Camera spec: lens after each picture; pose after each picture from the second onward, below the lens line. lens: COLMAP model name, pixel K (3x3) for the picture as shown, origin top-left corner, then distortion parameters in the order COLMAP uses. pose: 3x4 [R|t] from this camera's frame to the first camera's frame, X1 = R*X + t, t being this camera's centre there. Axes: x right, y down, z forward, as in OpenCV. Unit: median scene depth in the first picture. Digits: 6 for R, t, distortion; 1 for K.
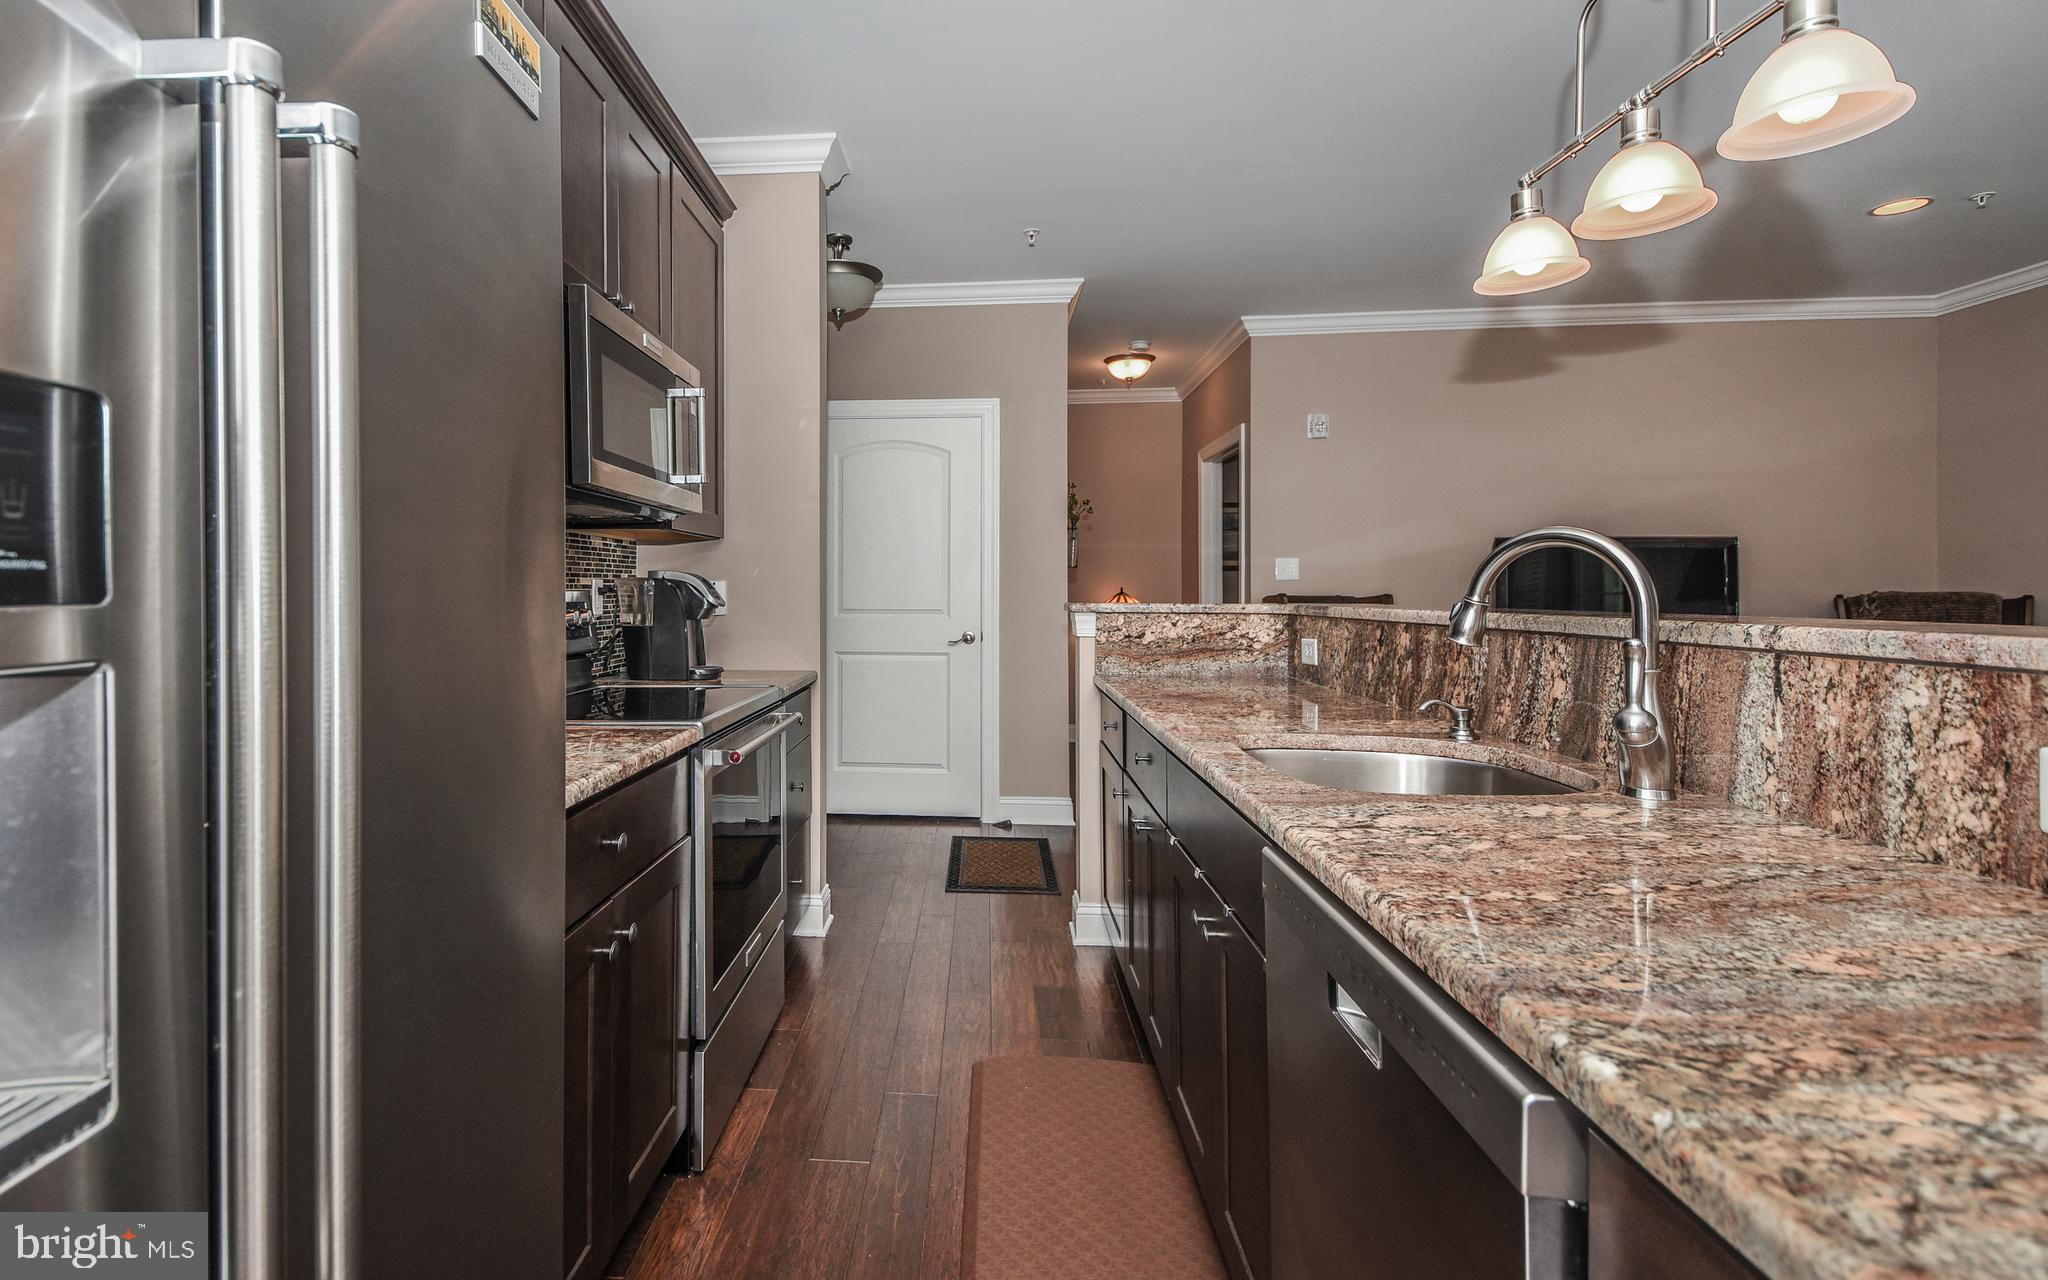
lens RADIAL K [[923.5, 0, 912.1], [0, 923.5, 596.5], [0, 0, 1]] dist [0.023589, -0.000260]
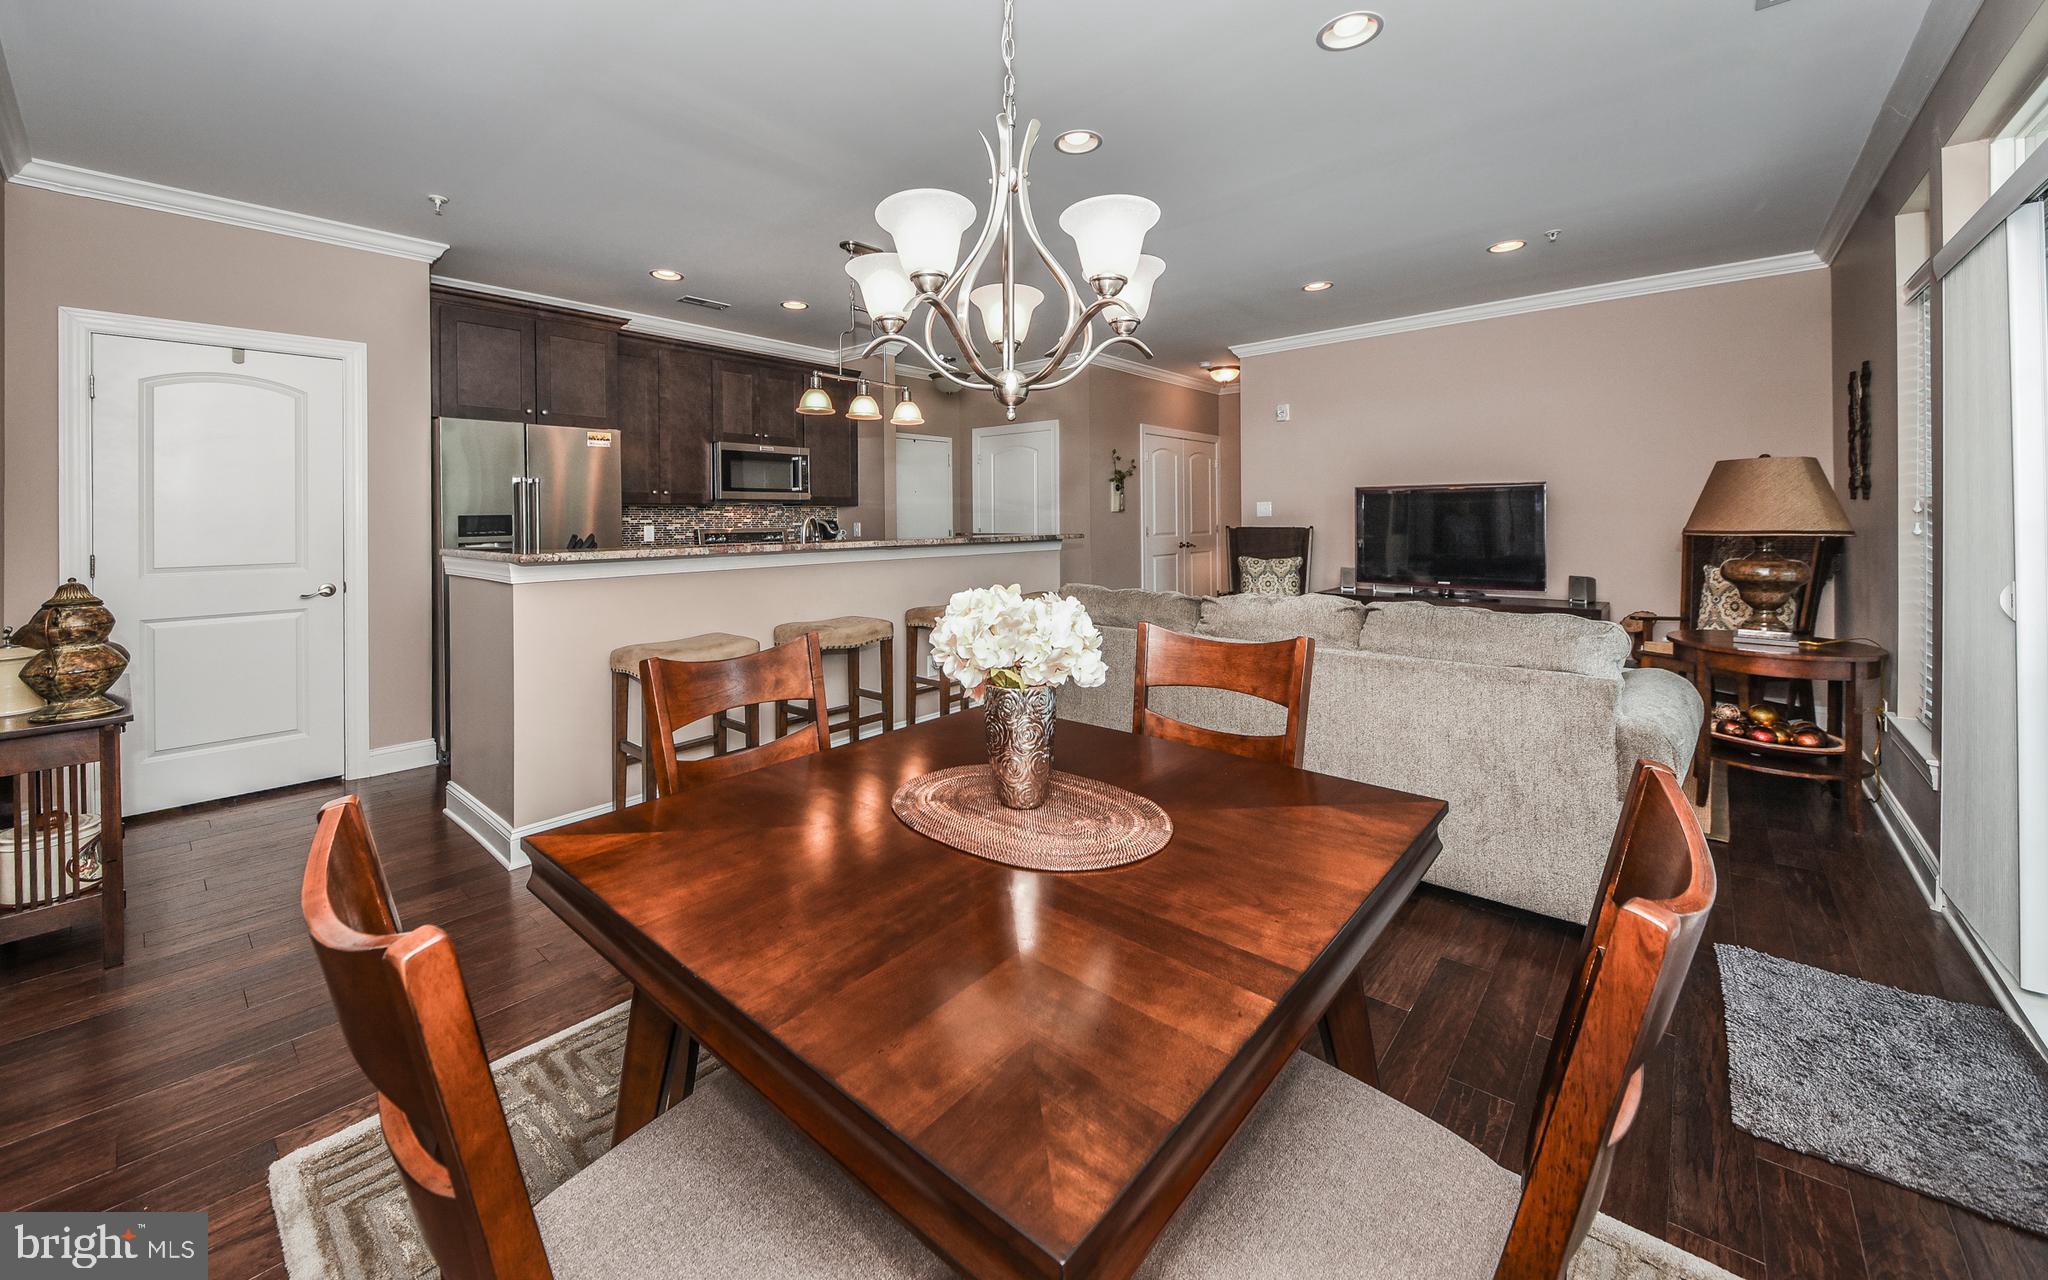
lens RADIAL K [[768.0, 0, 1002.9], [0, 768.0, 520.7], [0, 0, 1]] dist [0.000032, -0.000256]
pose [[0.796164, -0.004137, -0.605067, 1.368119], [0.002466, 0.999991, -0.003592, -0.015859], [0.605076, 0.001368, 0.796166, -0.396161]]
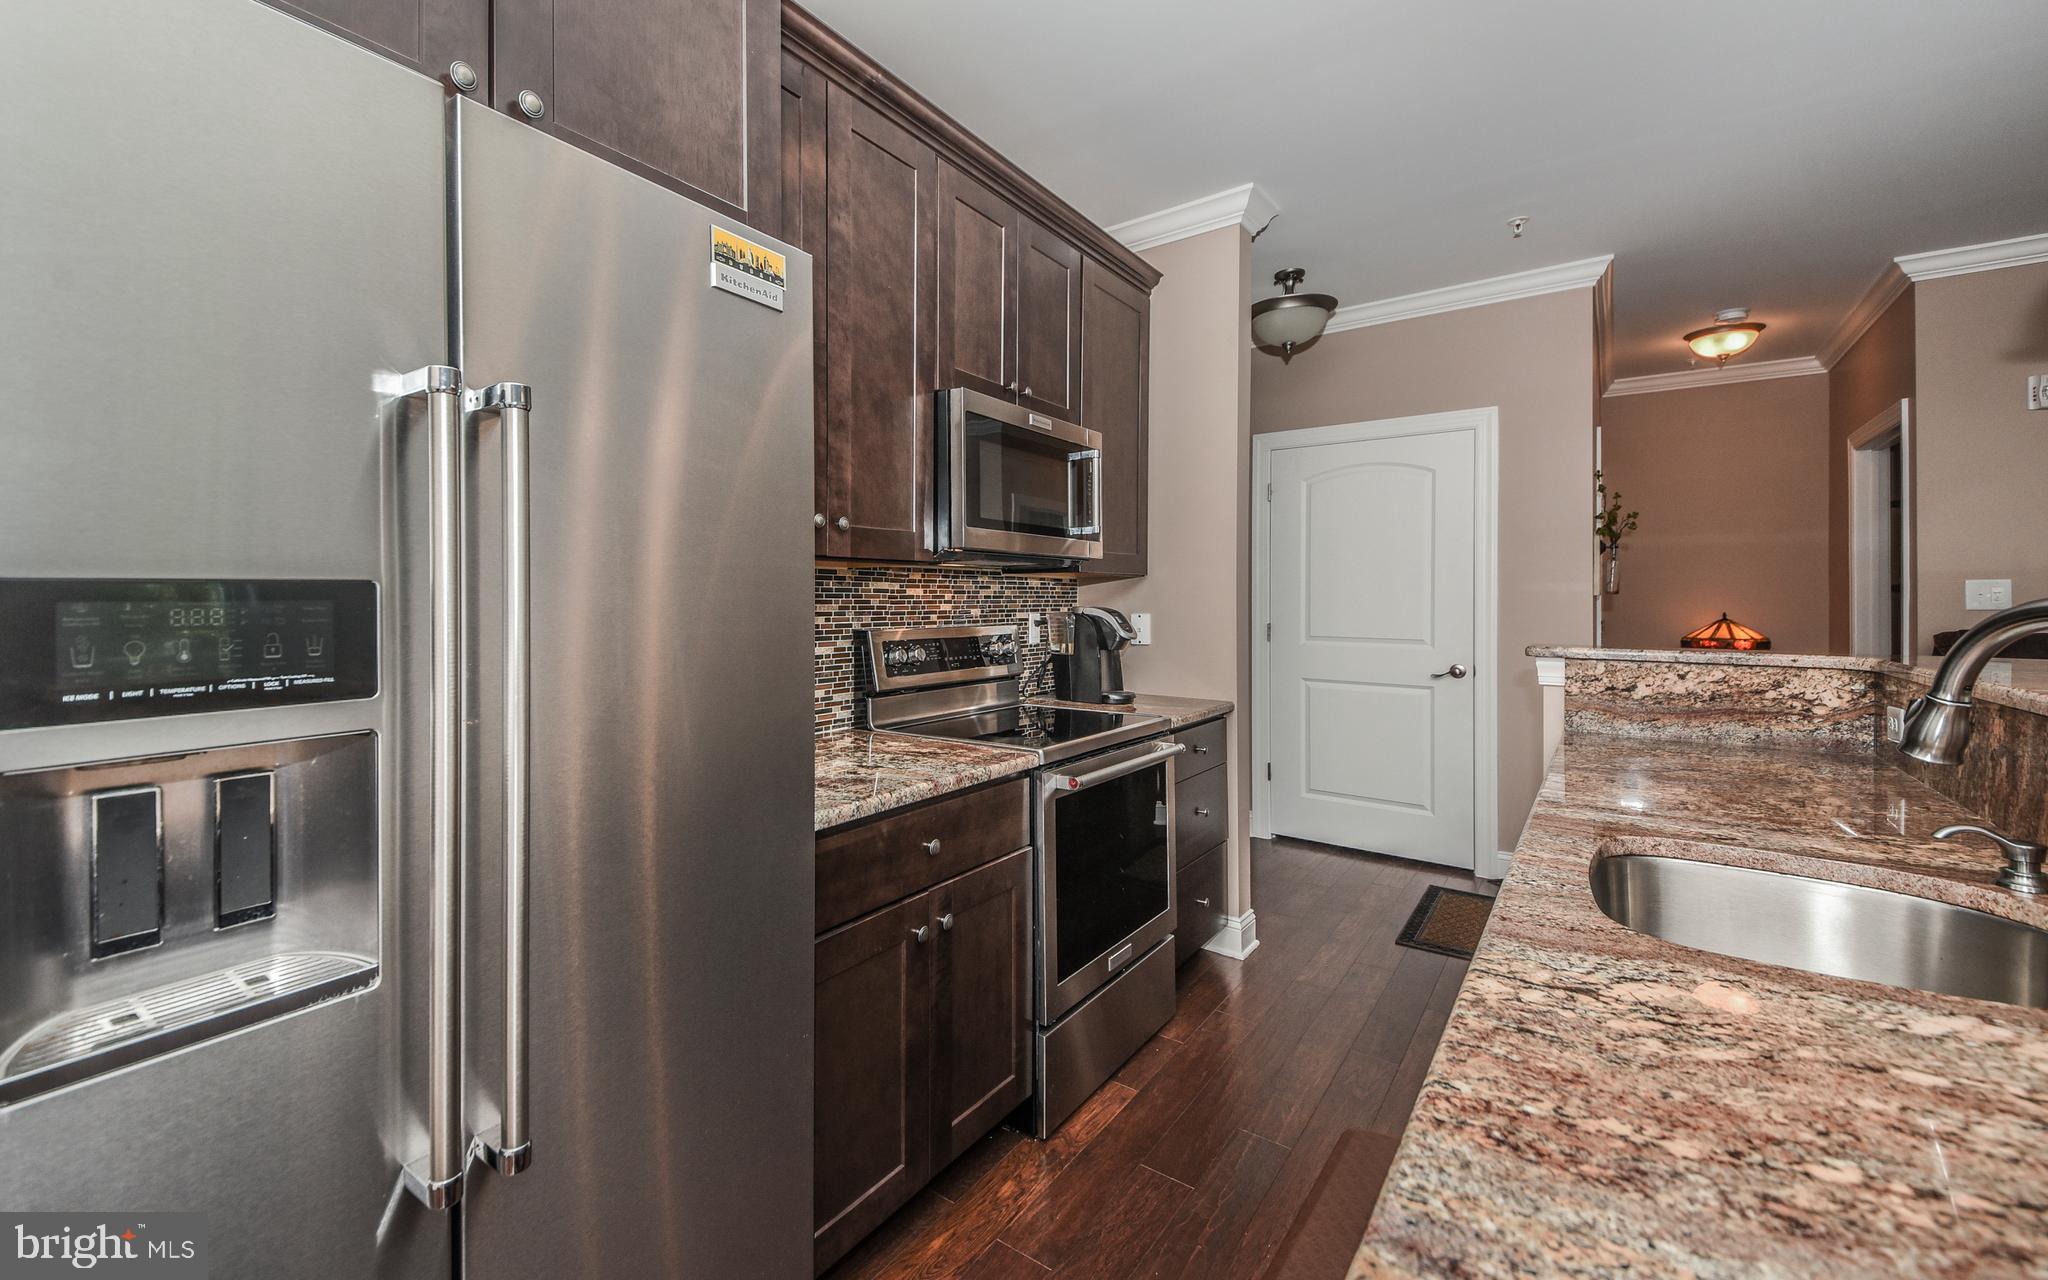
lens RADIAL K [[837.3, 0, 964.5], [0, 837.3, 600.4], [0, 0, 1]] dist [0.042928, -0.027327]
pose [[0.839907, 0.004235, -0.542713, 0.160977], [-0.007410, 0.999966, -0.003666, -0.028880], [0.542679, 0.007101, 0.839910, 0.038473]]
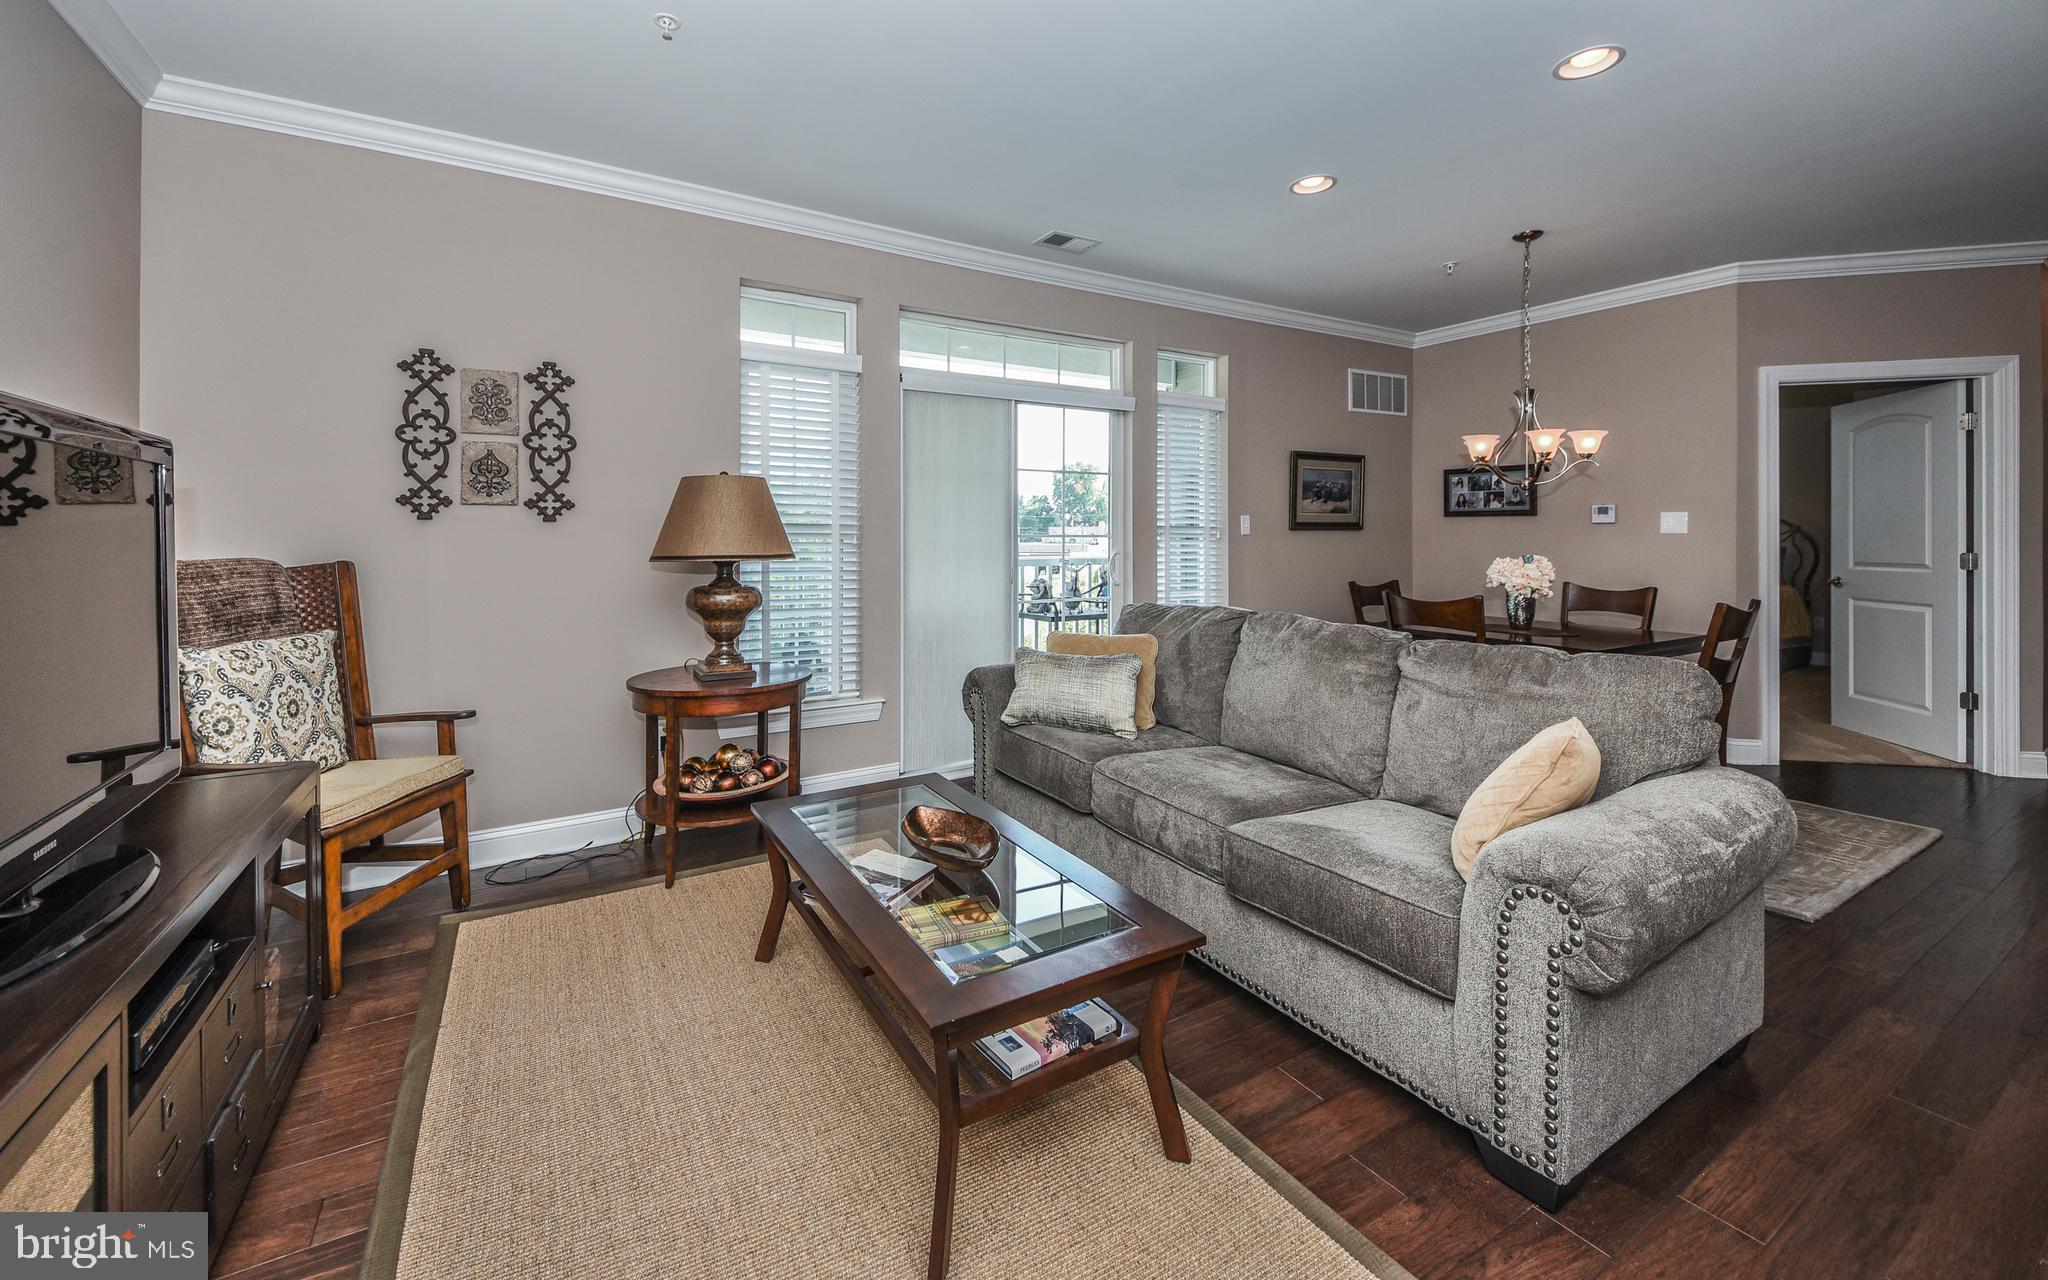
lens RADIAL K [[769.0, 0, 989.7], [0, 769.0, 545.0], [0, 0, 1]] dist [0.039845, -0.027421]
pose [[-0.551668, -0.006407, 0.834039, 0.577041], [0.010767, 0.999832, 0.014802, -0.028409], [-0.833994, 0.017146, -0.551506, 1.304304]]
